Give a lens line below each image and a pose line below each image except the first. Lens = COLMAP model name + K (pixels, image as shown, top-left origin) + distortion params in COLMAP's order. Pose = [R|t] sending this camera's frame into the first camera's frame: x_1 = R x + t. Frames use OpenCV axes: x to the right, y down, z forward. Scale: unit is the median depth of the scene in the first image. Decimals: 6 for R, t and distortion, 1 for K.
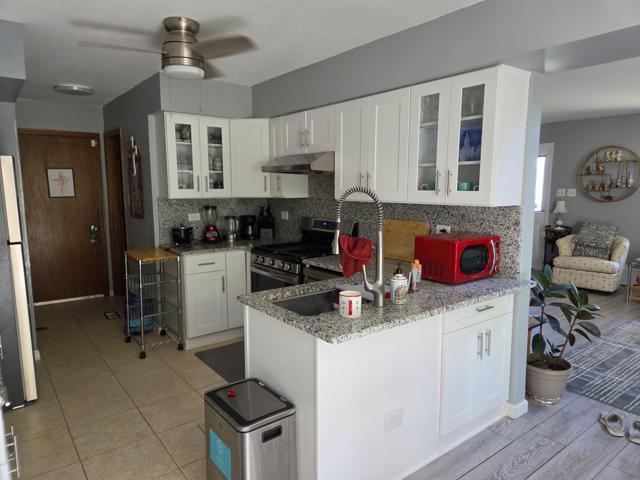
lens RADIAL K [[429.1, 0, 321.5], [0, 429.1, 241.4], [0, 0, 1]] dist [0.067530, -0.053822]
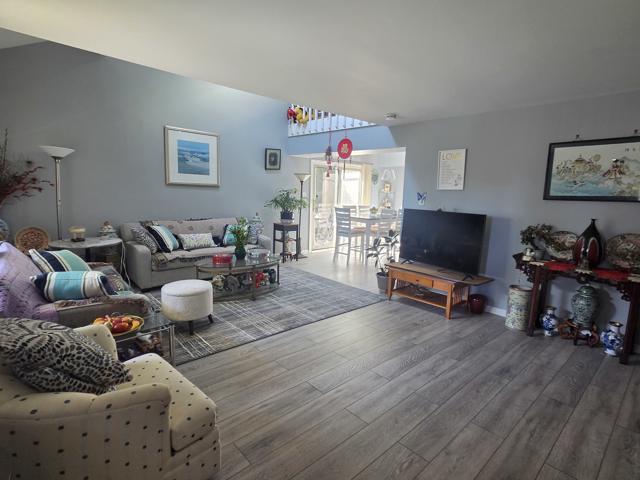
lens RADIAL K [[334.2, 0, 322.0], [0, 334.2, 240.0], [0, 0, 1]] dist [-0.003522, 0.002543]
pose [[-0.995465, -0.012123, -0.094355, 0.487758], [-0.037561, 0.961349, 0.272760, -0.159148], [0.087401, 0.275067, -0.957444, 1.238224]]
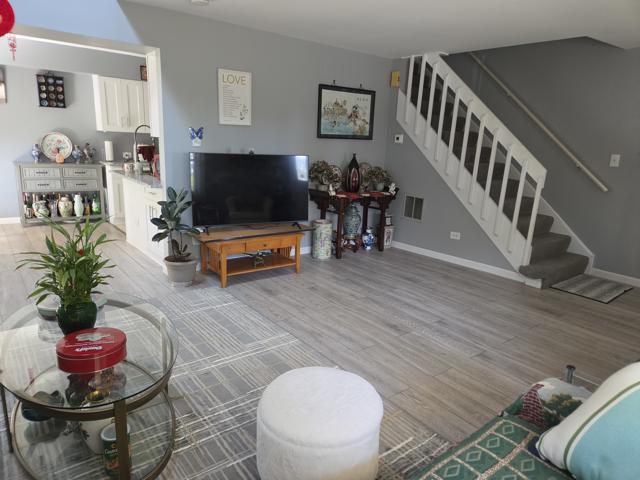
lens RADIAL K [[429.1, 0, 321.5], [0, 429.1, 244.1], [0, 0, 1]] dist [0.067530, -0.053822]
pose [[0.016898, 0.247799, -0.968664, 0.907166], [-0.177555, 0.954148, 0.240989, -0.086023], [0.983966, 0.167919, 0.060121, 0.667776]]
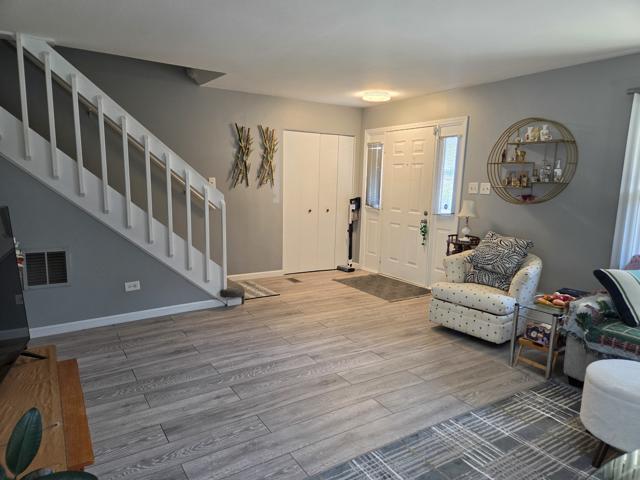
lens RADIAL K [[429.1, 0, 317.7], [0, 429.1, 251.6], [0, 0, 1]] dist [0.067530, -0.053822]
pose [[0.995980, 0.037682, -0.081261, 0.417682], [-0.034538, 0.998612, 0.039762, -0.033844], [0.082647, -0.036796, 0.995899, 0.324701]]
